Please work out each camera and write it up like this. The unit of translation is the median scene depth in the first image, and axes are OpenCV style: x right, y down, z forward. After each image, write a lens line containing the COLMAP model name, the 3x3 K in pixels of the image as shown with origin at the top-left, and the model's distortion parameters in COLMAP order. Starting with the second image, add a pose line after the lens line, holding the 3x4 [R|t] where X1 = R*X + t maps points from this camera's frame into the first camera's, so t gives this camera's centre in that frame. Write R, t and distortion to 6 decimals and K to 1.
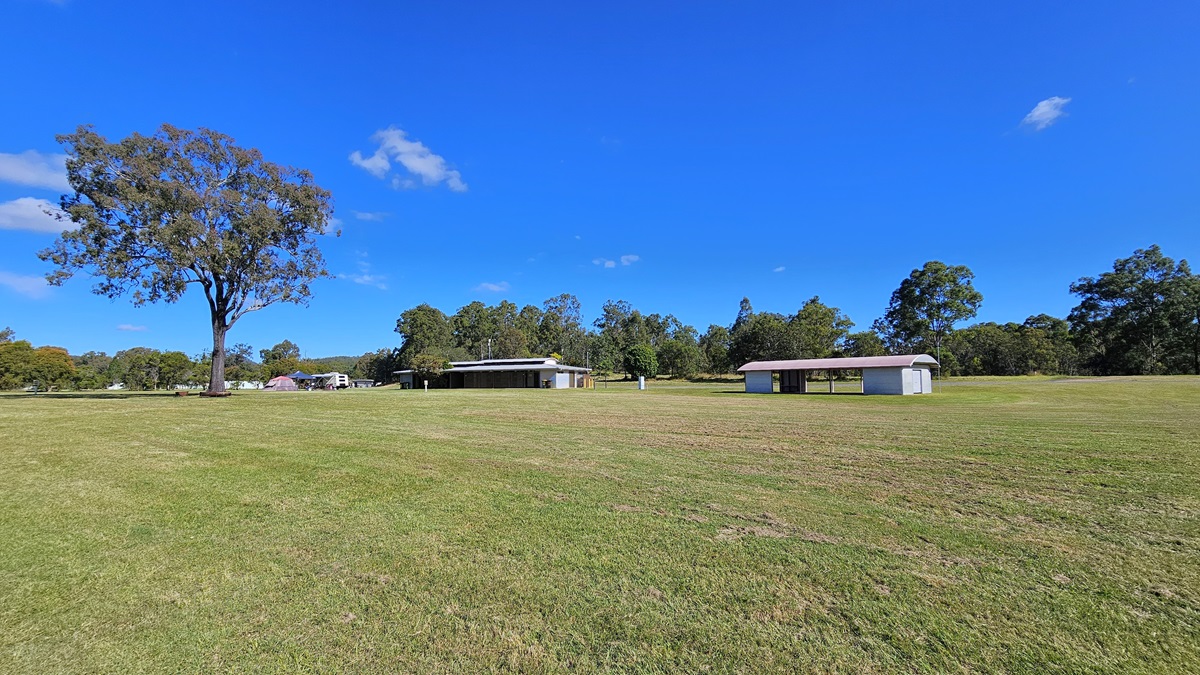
lens RADIAL K [[475.6, 0, 601.5], [0, 475.6, 349.8], [0, 0, 1]] dist [0.000737, 0.000205]
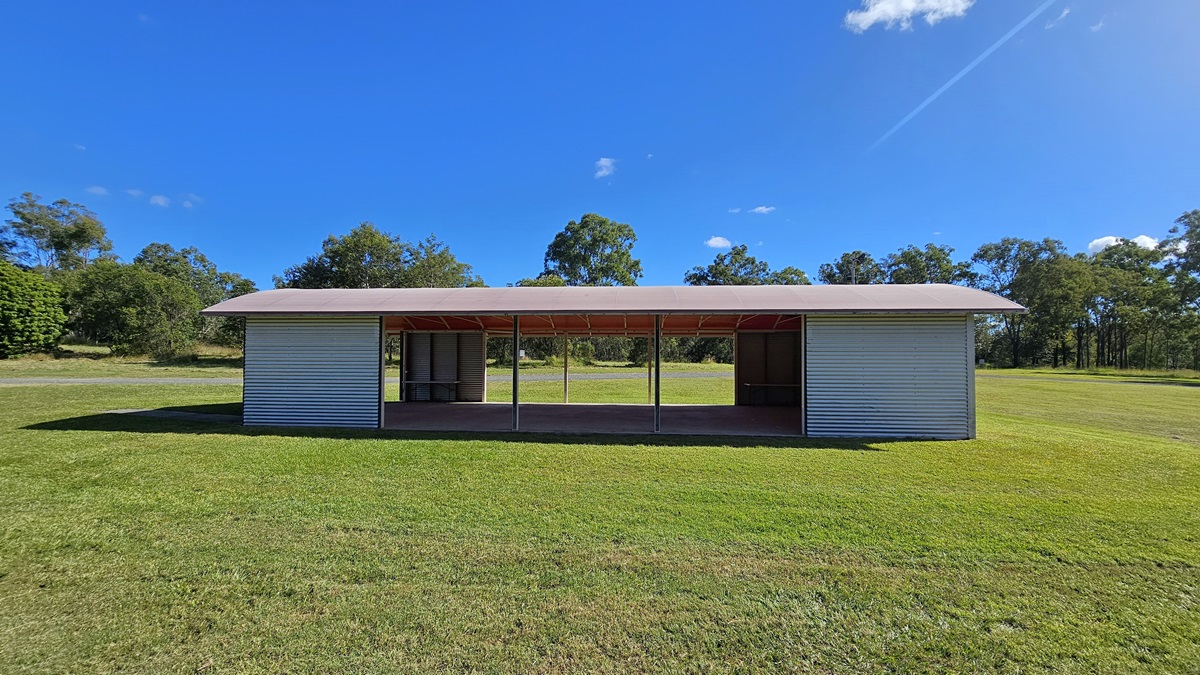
lens RADIAL K [[475.6, 0, 601.5], [0, 475.6, 349.8], [0, 0, 1]] dist [0.000737, 0.000205]
pose [[0.705070, 0.035691, 0.708239, 0.155376], [-0.058048, 0.998286, 0.007480, 0.028772], [-0.706758, -0.046385, 0.705933, 0.416184]]
